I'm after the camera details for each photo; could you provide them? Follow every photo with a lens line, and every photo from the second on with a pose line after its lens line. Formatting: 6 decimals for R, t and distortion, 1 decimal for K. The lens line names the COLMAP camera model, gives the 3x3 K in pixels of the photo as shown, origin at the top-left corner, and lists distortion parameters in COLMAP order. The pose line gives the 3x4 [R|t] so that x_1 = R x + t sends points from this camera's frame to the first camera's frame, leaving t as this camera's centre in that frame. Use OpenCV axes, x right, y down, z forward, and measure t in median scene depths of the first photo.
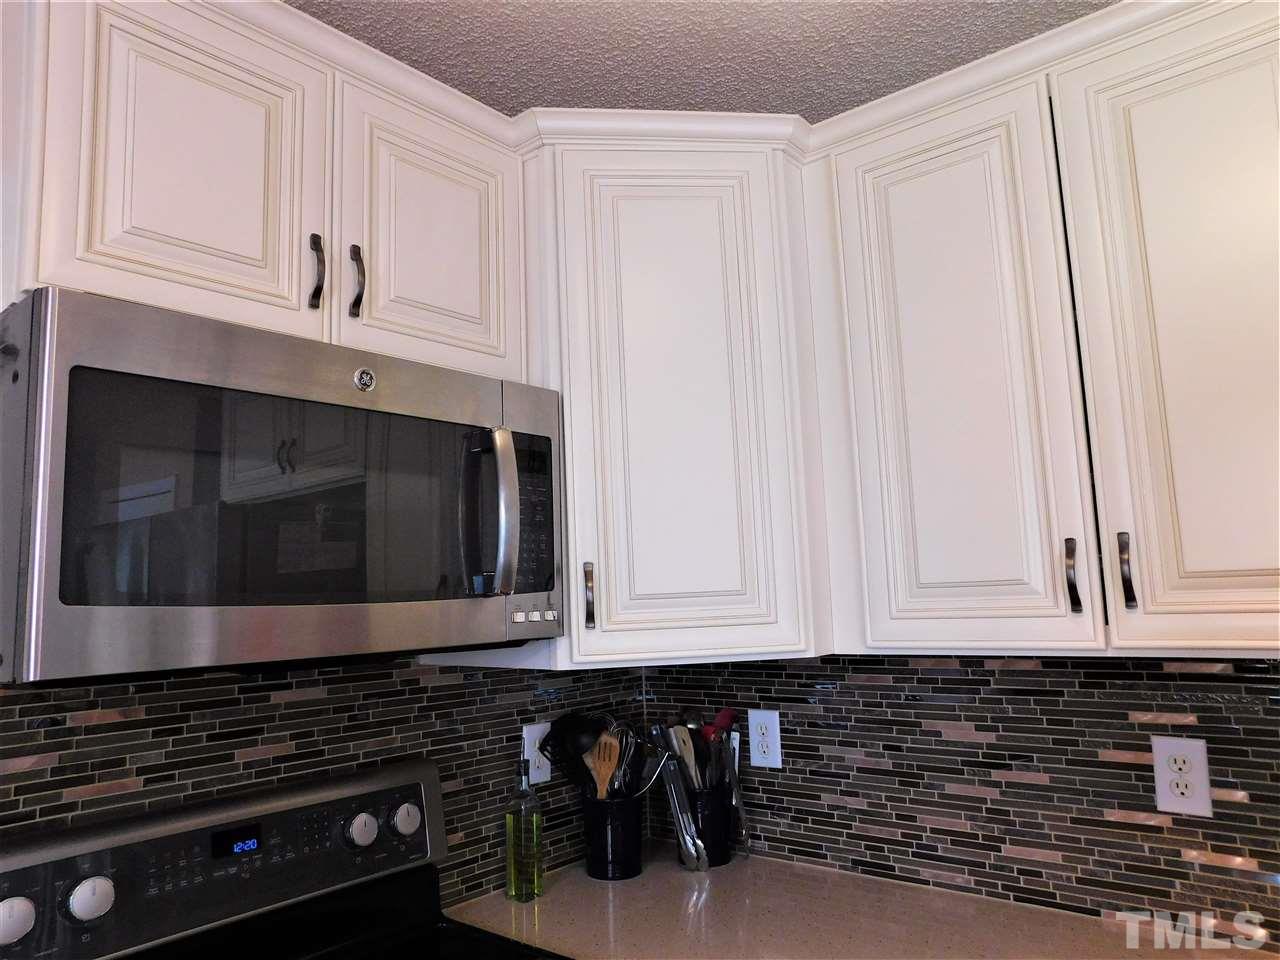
lens RADIAL K [[885.4, 0, 640.0], [0, 885.4, 480.0], [0, 0, 1]] dist [-0.074753, 0.069121]
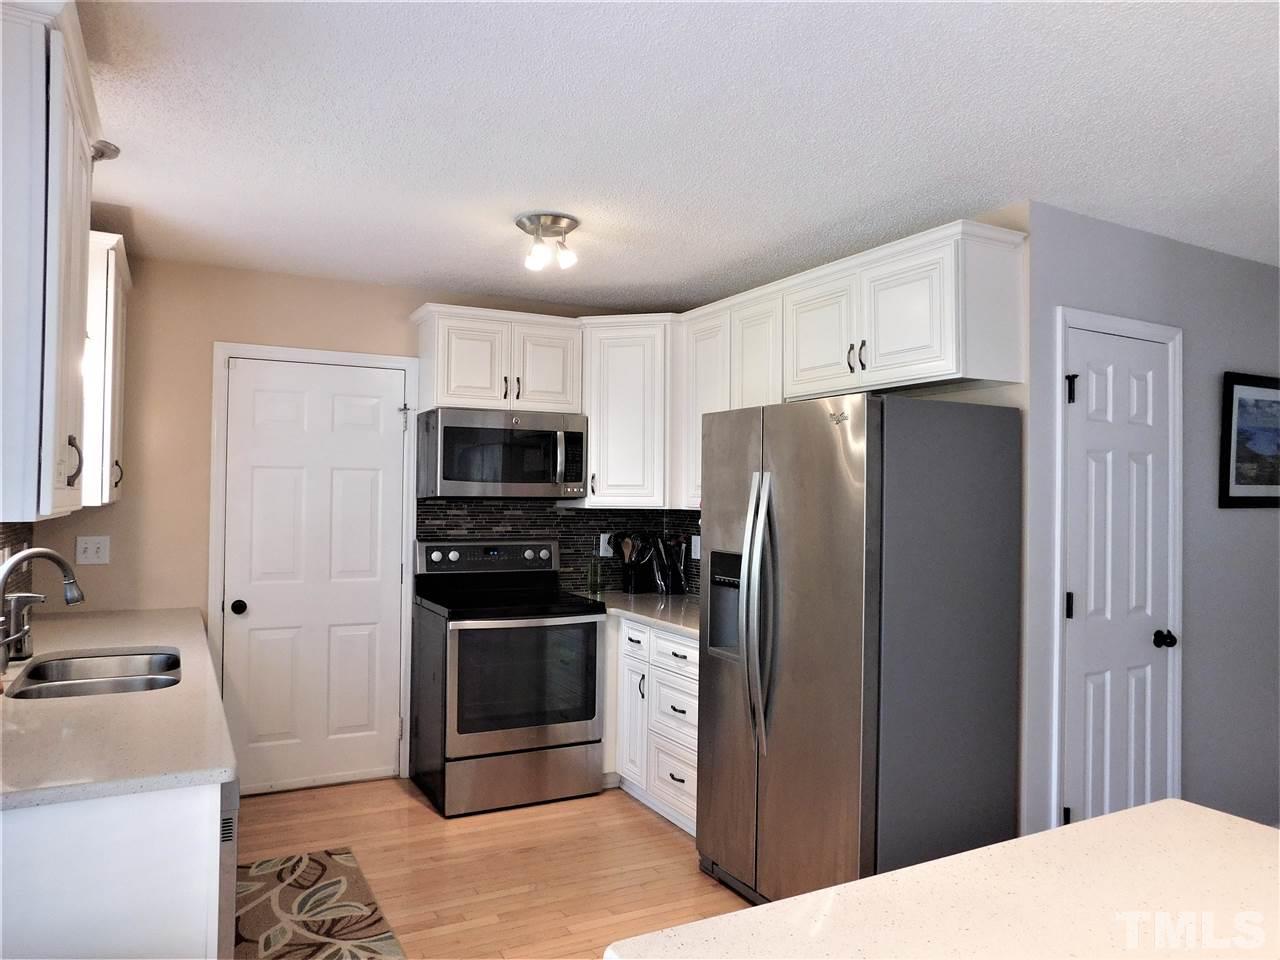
lens RADIAL K [[885.4, 0, 640.0], [0, 885.4, 480.0], [0, 0, 1]] dist [-0.074753, 0.069121]
pose [[0.923415, 0.041951, -0.381503, 1.262731], [0.003328, 0.993096, 0.117258, -0.243737], [0.383789, -0.109548, 0.916900, -1.753773]]
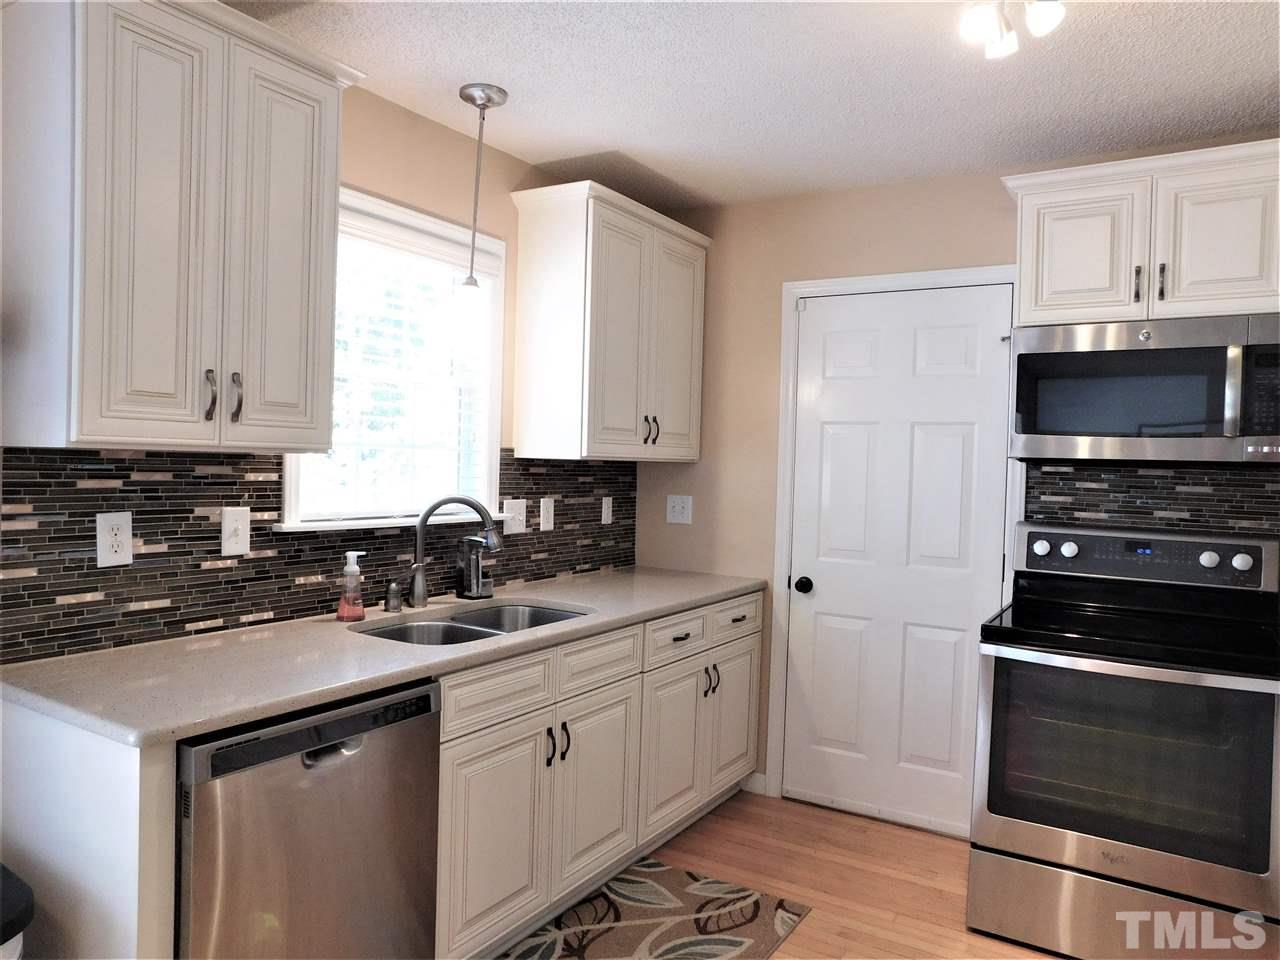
lens RADIAL K [[885.4, 0, 640.0], [0, 885.4, 480.0], [0, 0, 1]] dist [-0.074753, 0.069121]
pose [[0.127795, 0.064556, -0.989697, 1.379786], [0.096180, 0.992370, 0.077150, -0.038018], [0.987126, -0.105048, 0.120611, -0.435564]]
